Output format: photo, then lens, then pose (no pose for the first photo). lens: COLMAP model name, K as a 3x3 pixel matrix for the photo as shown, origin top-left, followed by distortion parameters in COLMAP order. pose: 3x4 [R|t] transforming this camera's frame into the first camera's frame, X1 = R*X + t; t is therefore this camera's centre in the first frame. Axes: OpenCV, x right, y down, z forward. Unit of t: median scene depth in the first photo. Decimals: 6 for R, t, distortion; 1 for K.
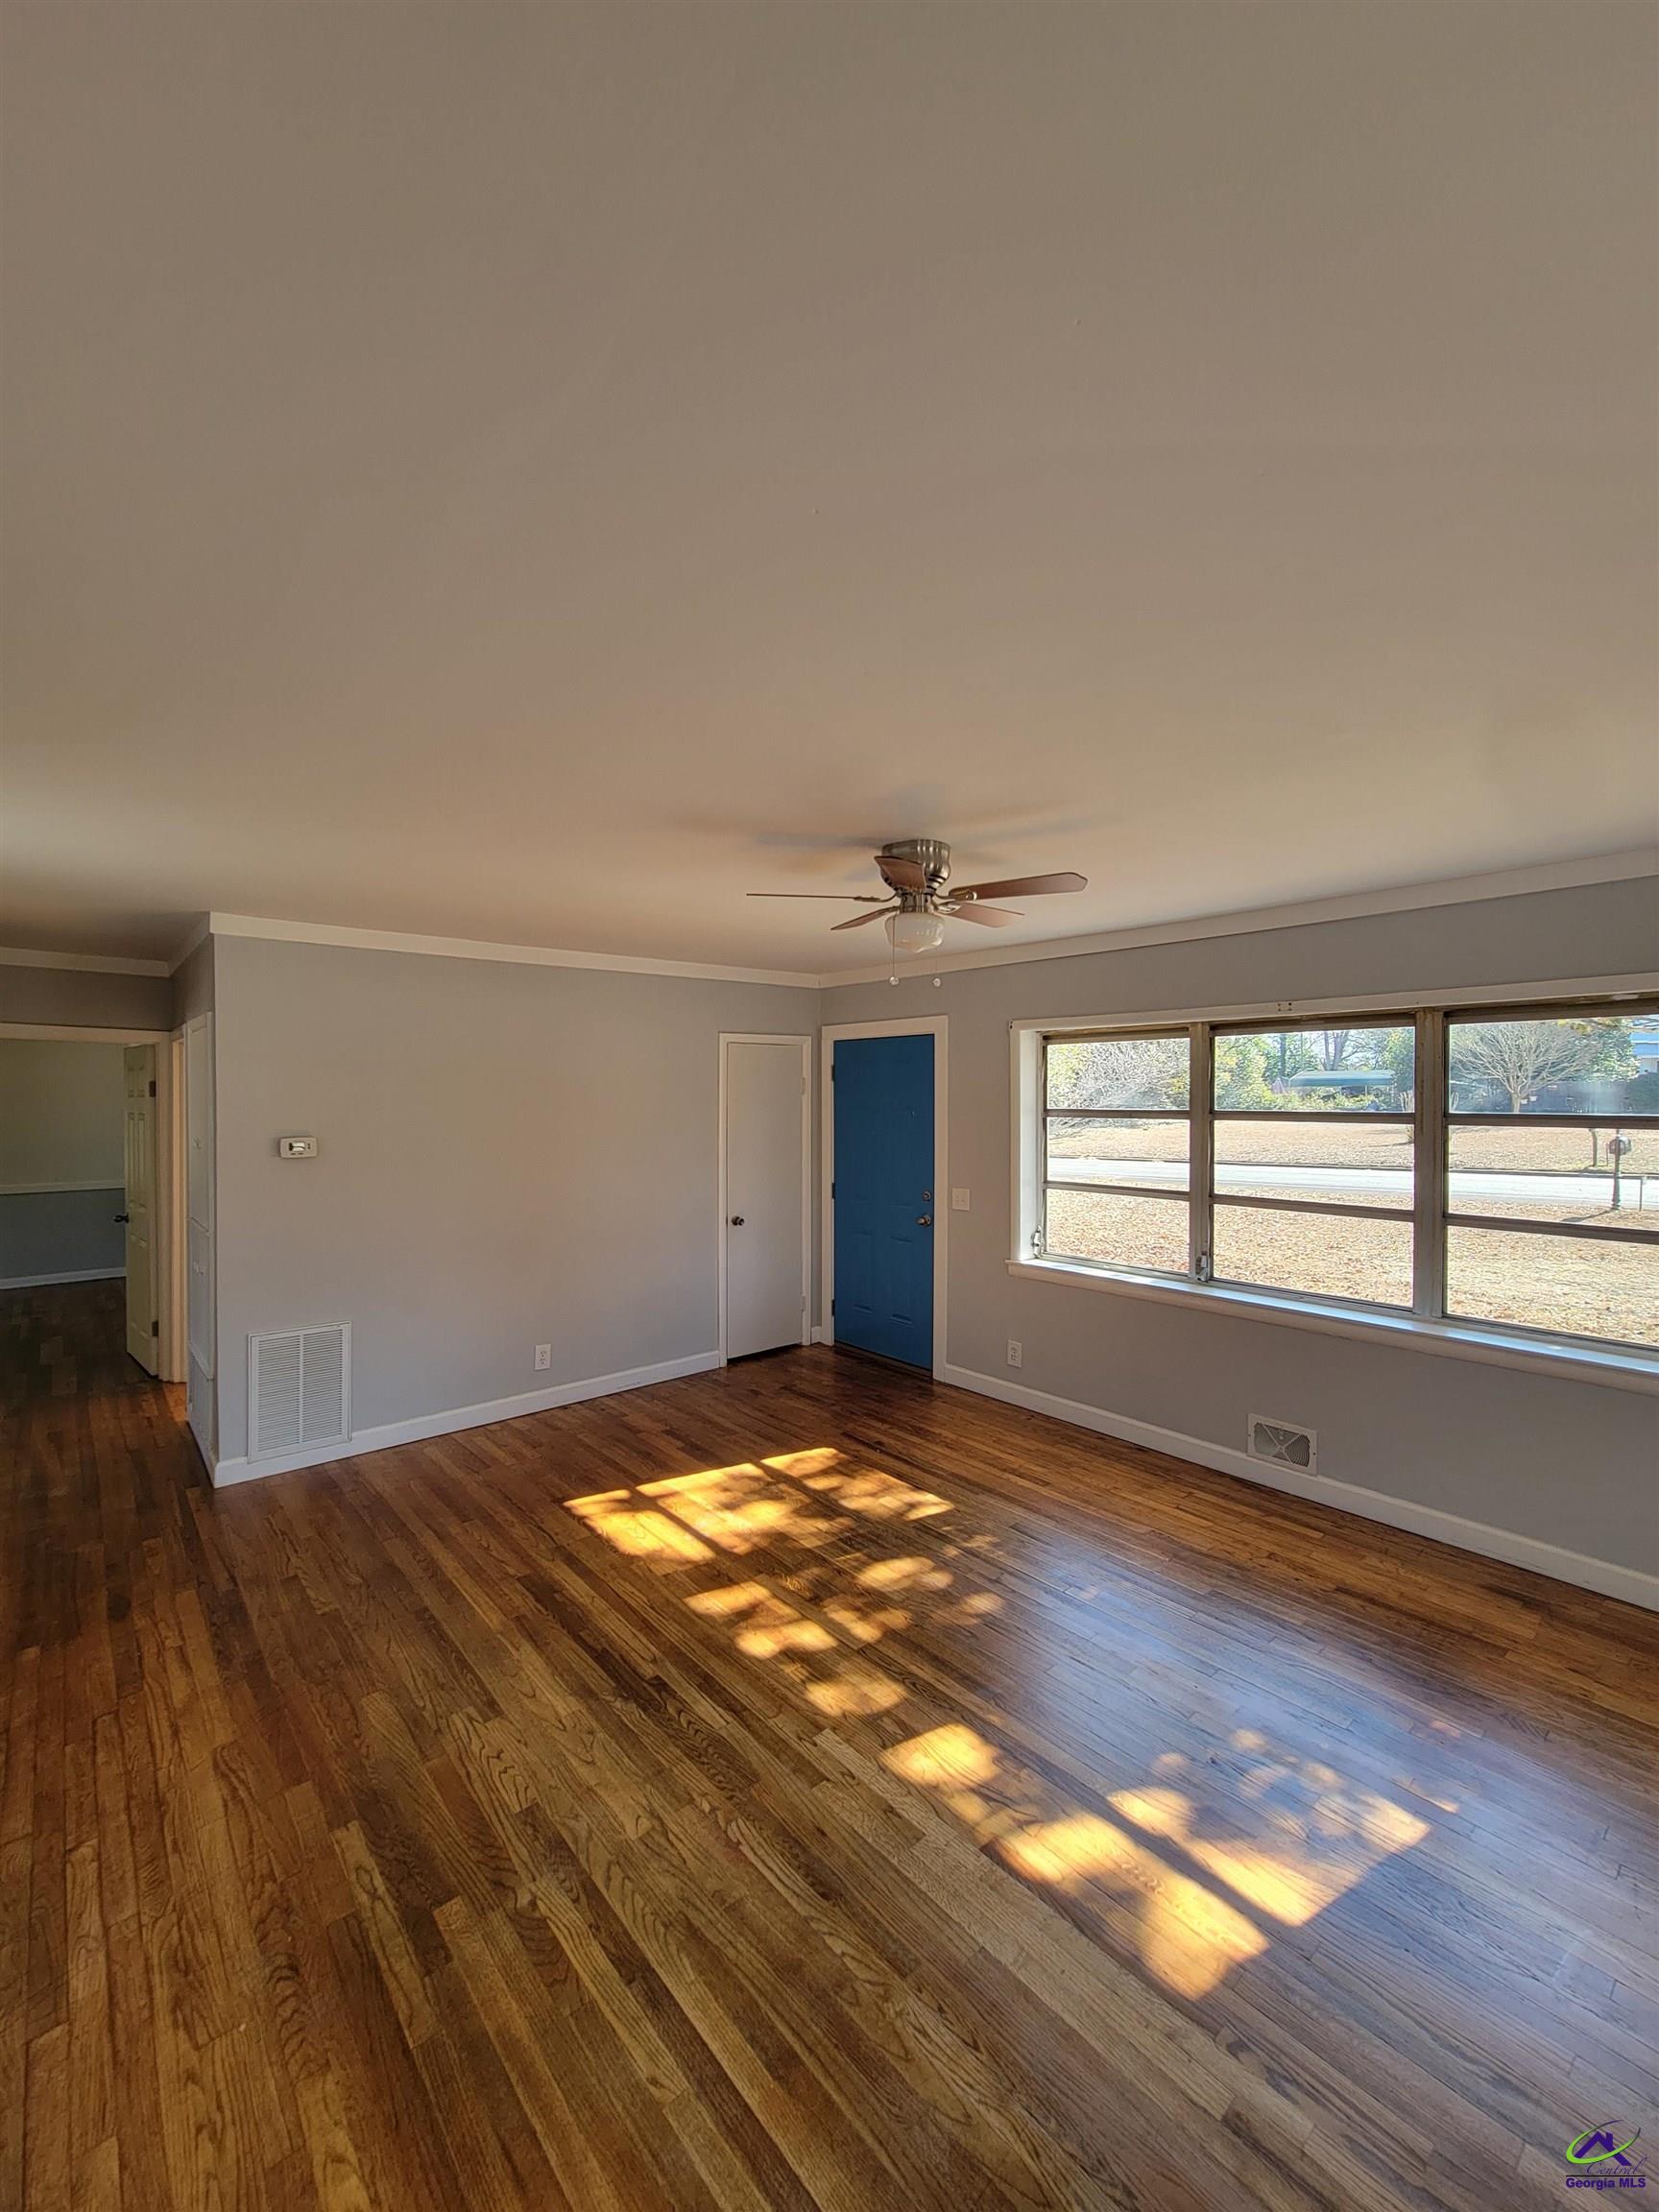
lens RADIAL K [[896.6, 0, 819.3], [0, 896.6, 1104.8], [0, 0, 1]] dist [-0.002932, 0.000471]
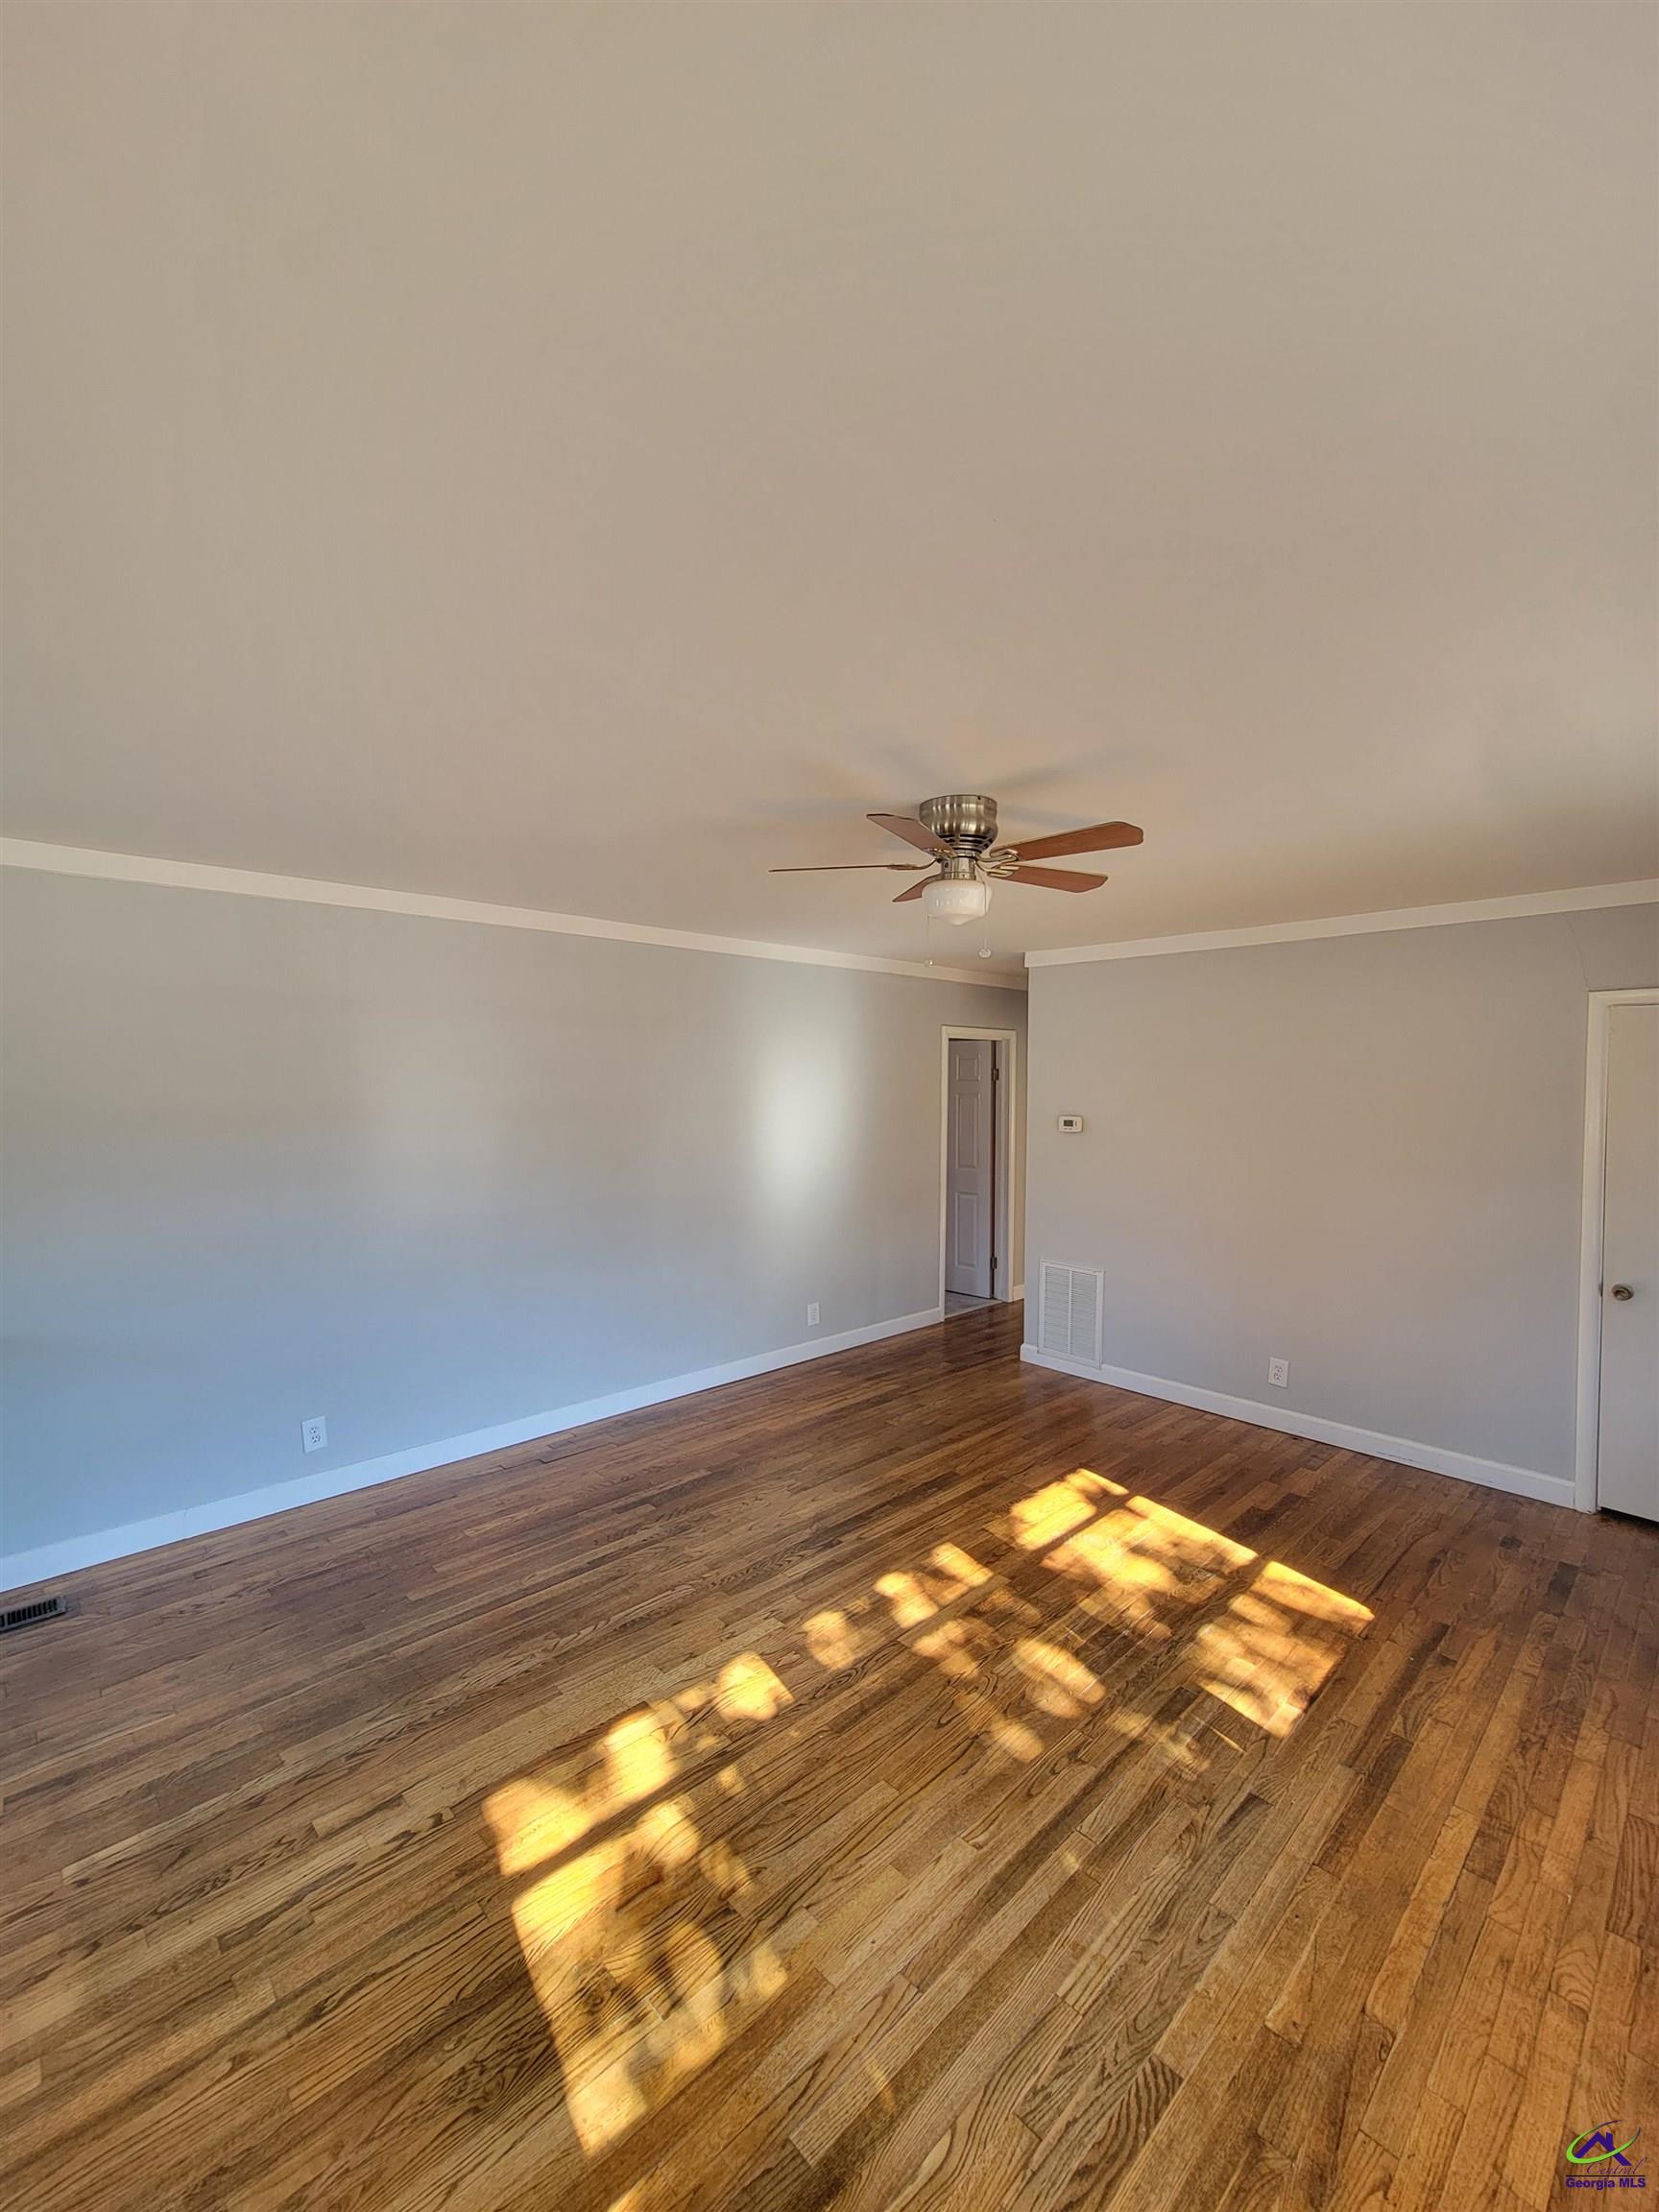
lens RADIAL K [[908.8, 0, 820.4], [0, 908.8, 1112.5], [0, 0, 1]] dist [0.000654, 0.000278]
pose [[0.055736, 0.040346, -0.997630, 0.835445], [-0.020579, 0.999017, 0.039253, -0.013832], [0.998233, 0.018343, 0.056512, 0.689166]]
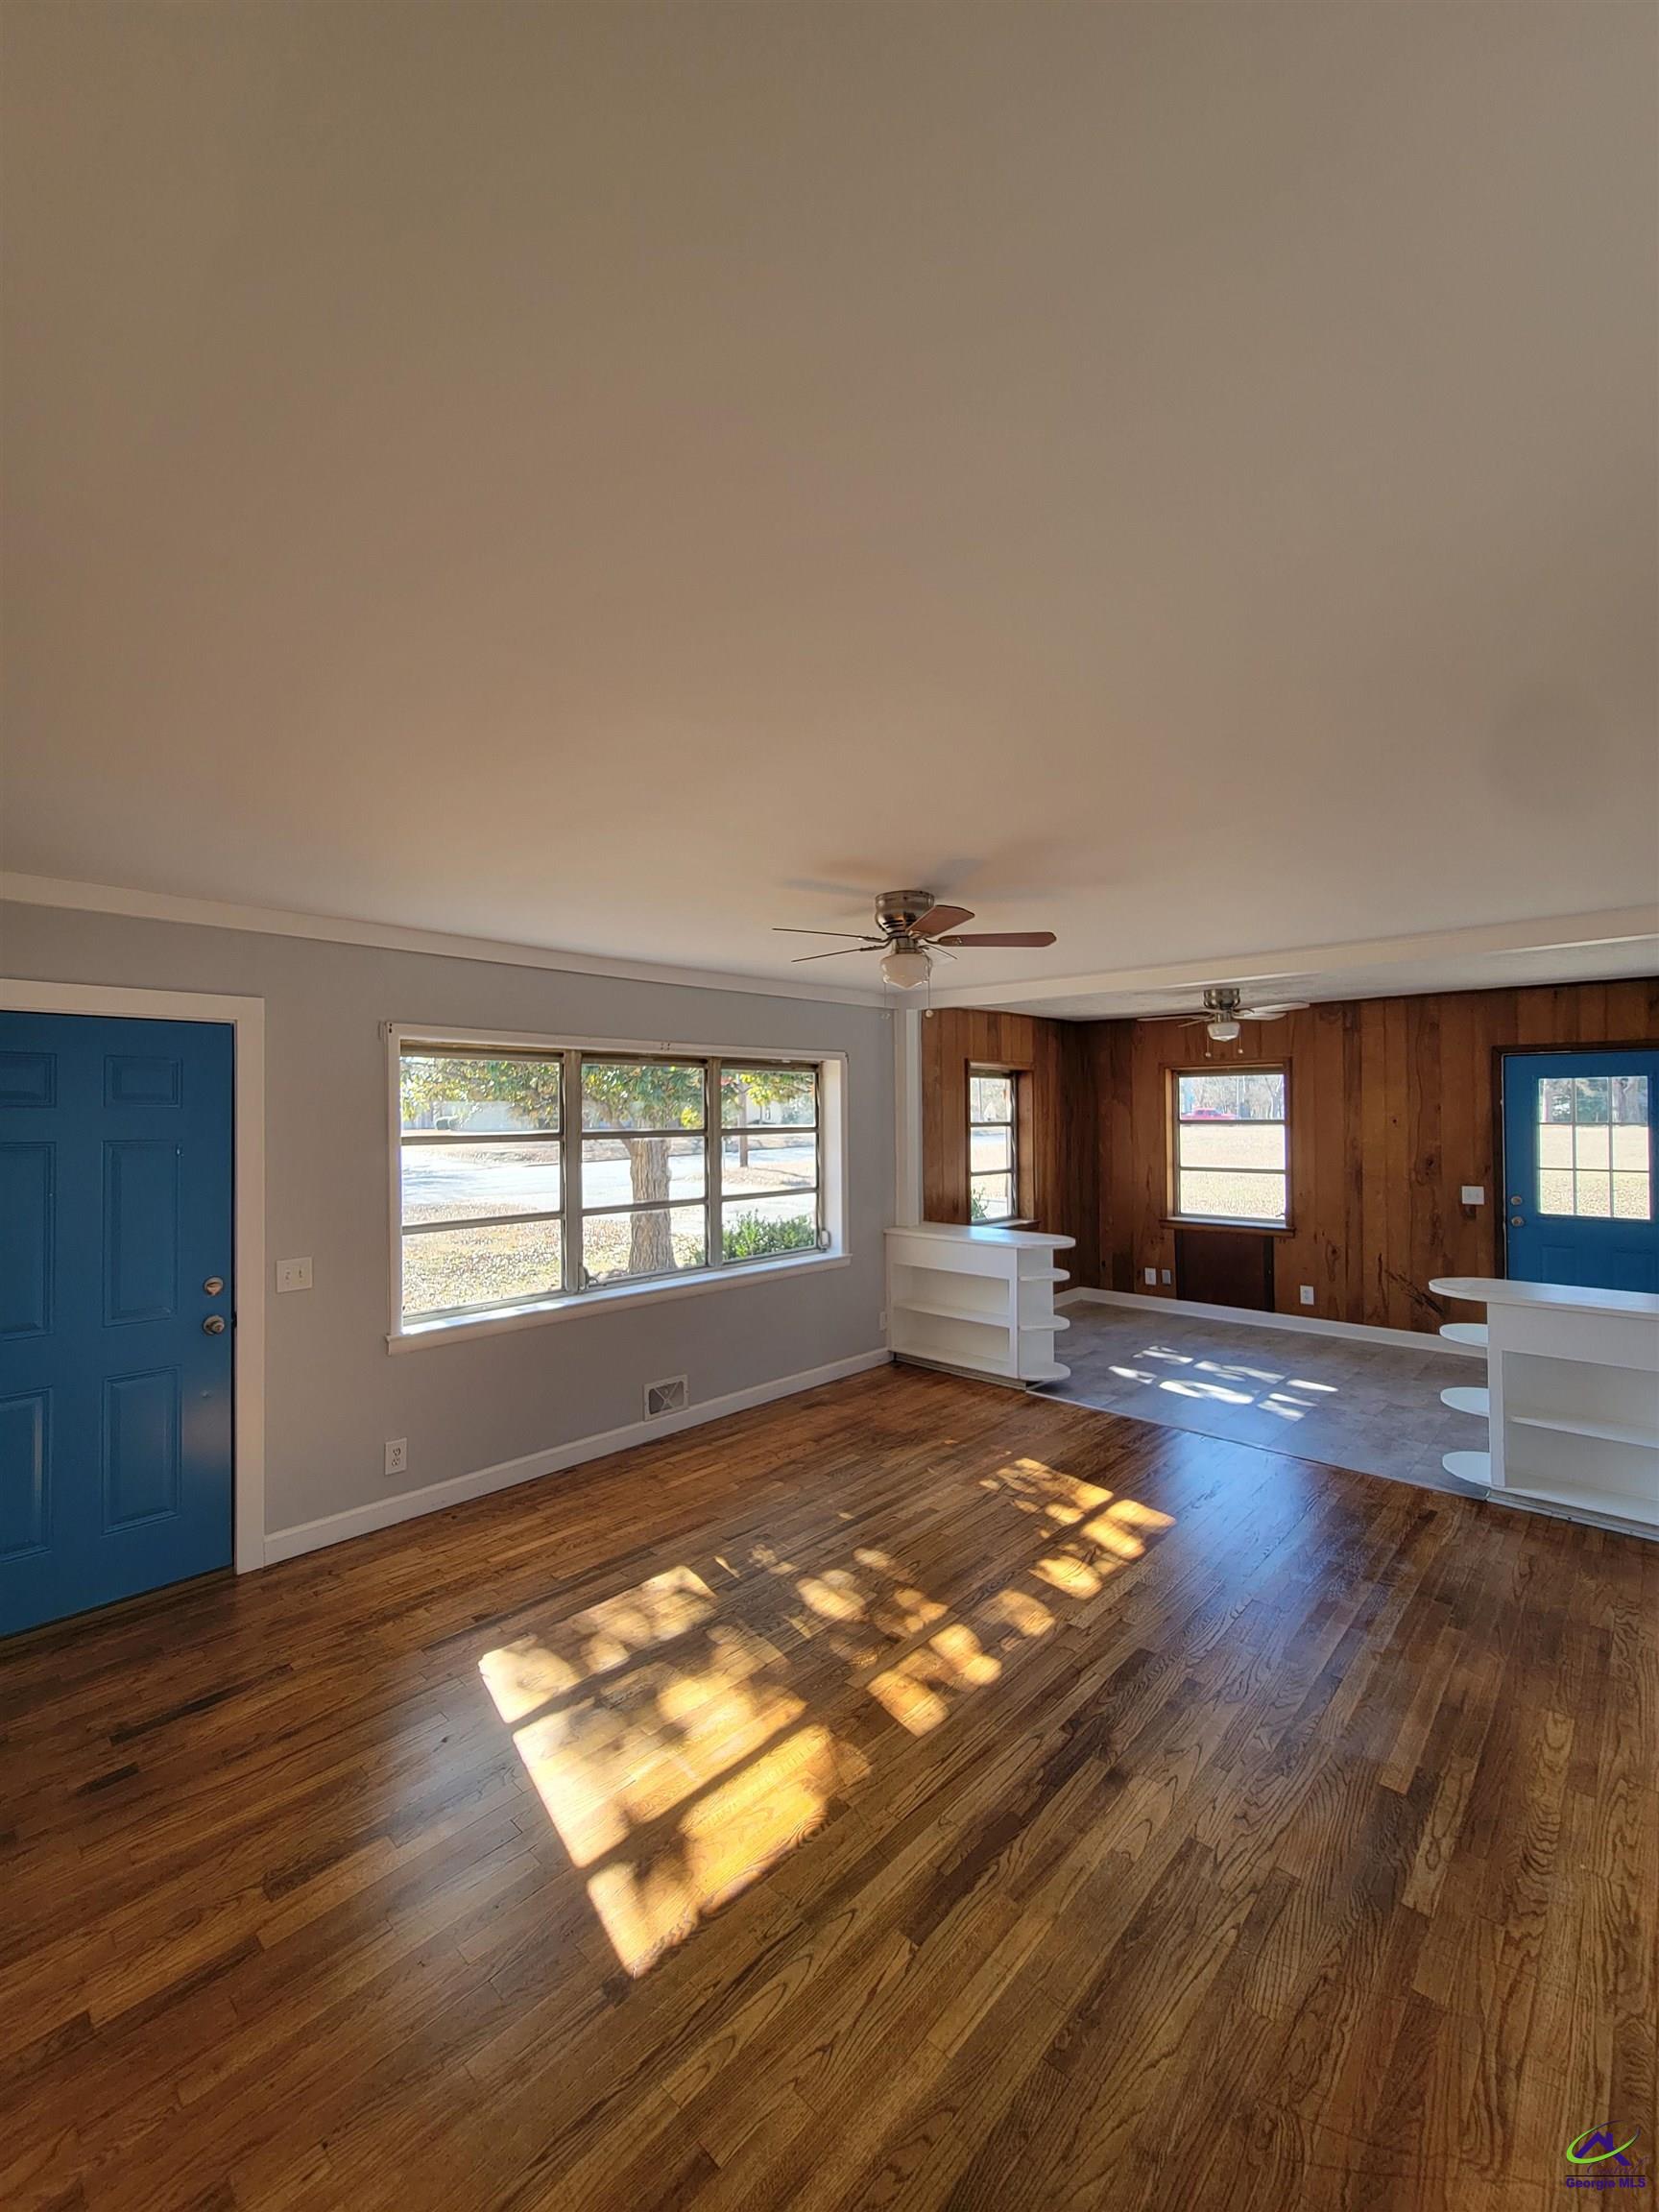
lens RADIAL K [[902.4, 0, 815.7], [0, 902.4, 1104.6], [0, 0, 1]] dist [-0.001973, -0.000967]
pose [[-0.105947, 0.012221, 0.994297, -0.860231], [0.021112, 0.999727, -0.010038, -0.012018], [-0.994148, 0.019928, -0.106176, 1.046862]]
